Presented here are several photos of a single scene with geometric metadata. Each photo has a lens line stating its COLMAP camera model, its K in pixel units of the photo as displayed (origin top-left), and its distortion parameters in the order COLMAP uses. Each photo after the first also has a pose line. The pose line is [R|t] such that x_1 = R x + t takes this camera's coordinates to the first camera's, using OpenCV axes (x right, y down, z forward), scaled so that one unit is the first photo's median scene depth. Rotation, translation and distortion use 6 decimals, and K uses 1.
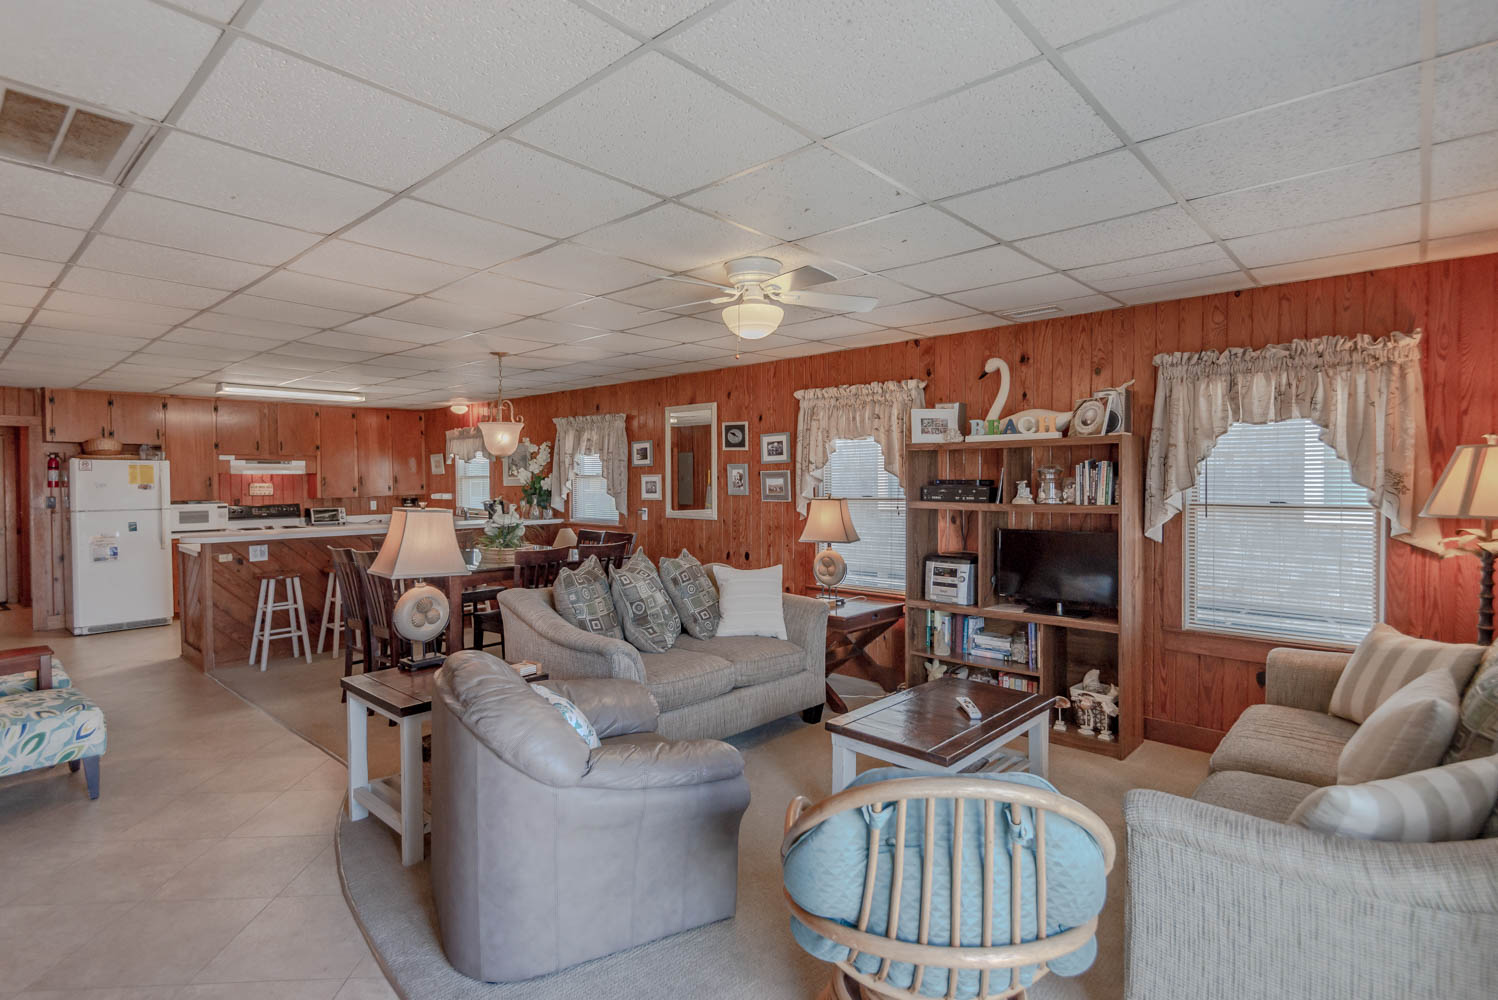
lens RADIAL K [[745.2, 0, 734.5], [0, 745.2, 500.5], [0, 0, 1]] dist [0.000398, -0.002271]
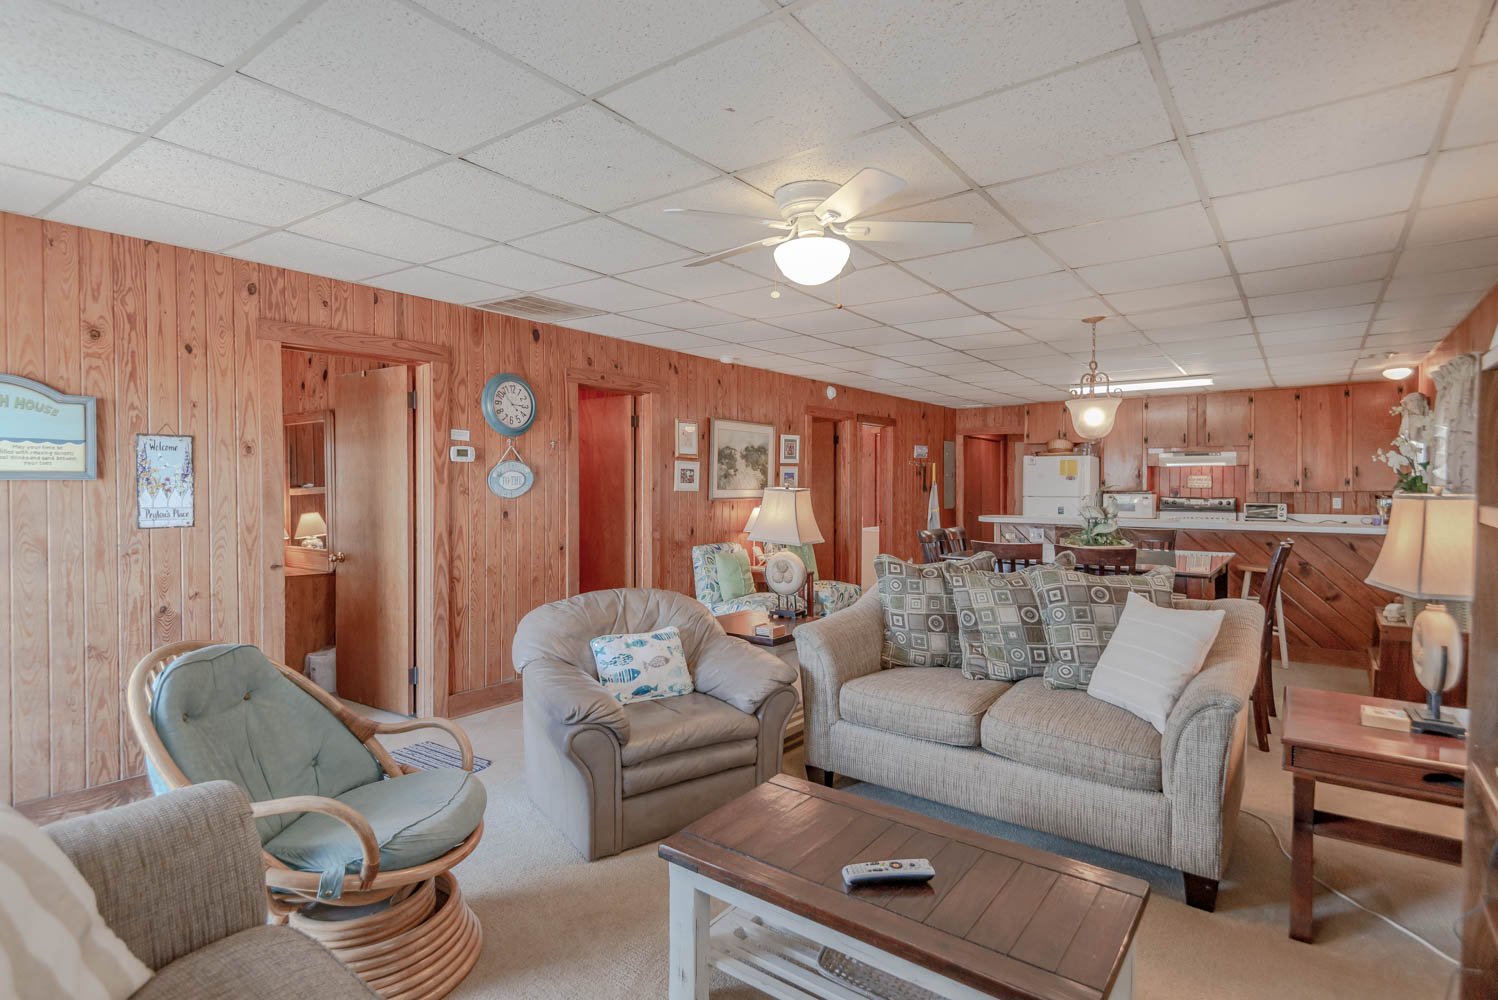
lens RADIAL K [[745.2, 0, 742.0], [0, 745.2, 490.2], [0, 0, 1]] dist [0.000398, -0.002271]
pose [[0.110837, 0.015510, -0.993718, 0.306115], [-0.026376, 0.999572, 0.012659, -0.000119], [0.993489, 0.024807, 0.111198, 0.306310]]
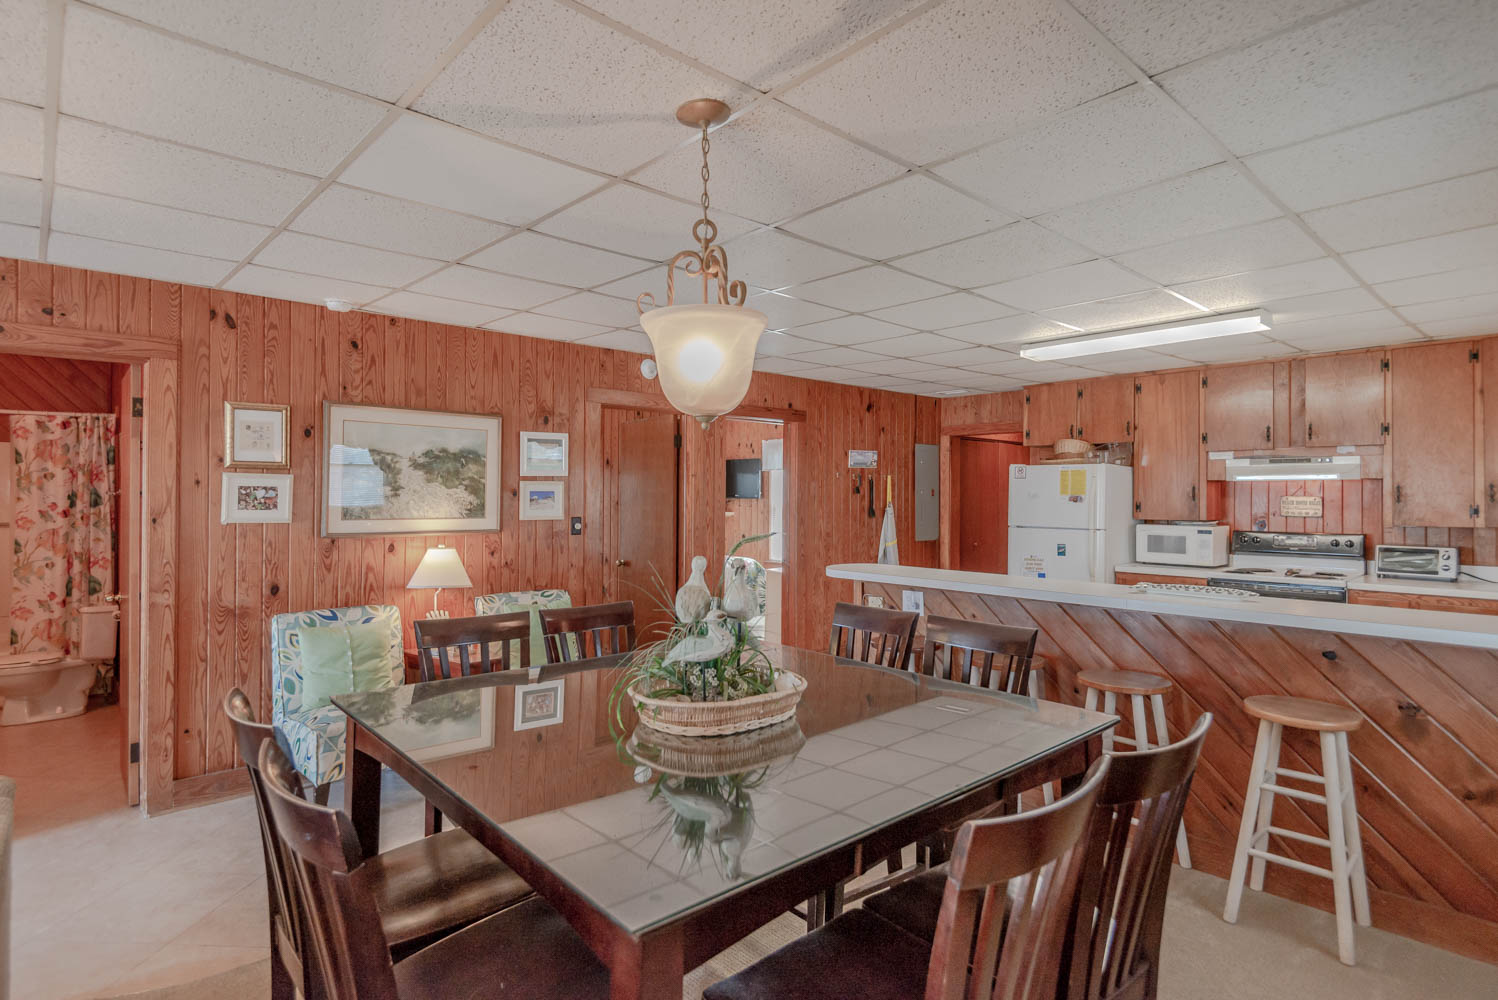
lens RADIAL K [[773.5, 0, 746.9], [0, 773.5, 490.0], [0, 0, 1]] dist [0.001443, 0.000151]
pose [[-0.069971, -0.002383, -0.997546, 0.016944], [-0.029238, 0.999572, -0.000337, -0.015965], [0.997120, 0.029143, -0.070011, 0.646049]]
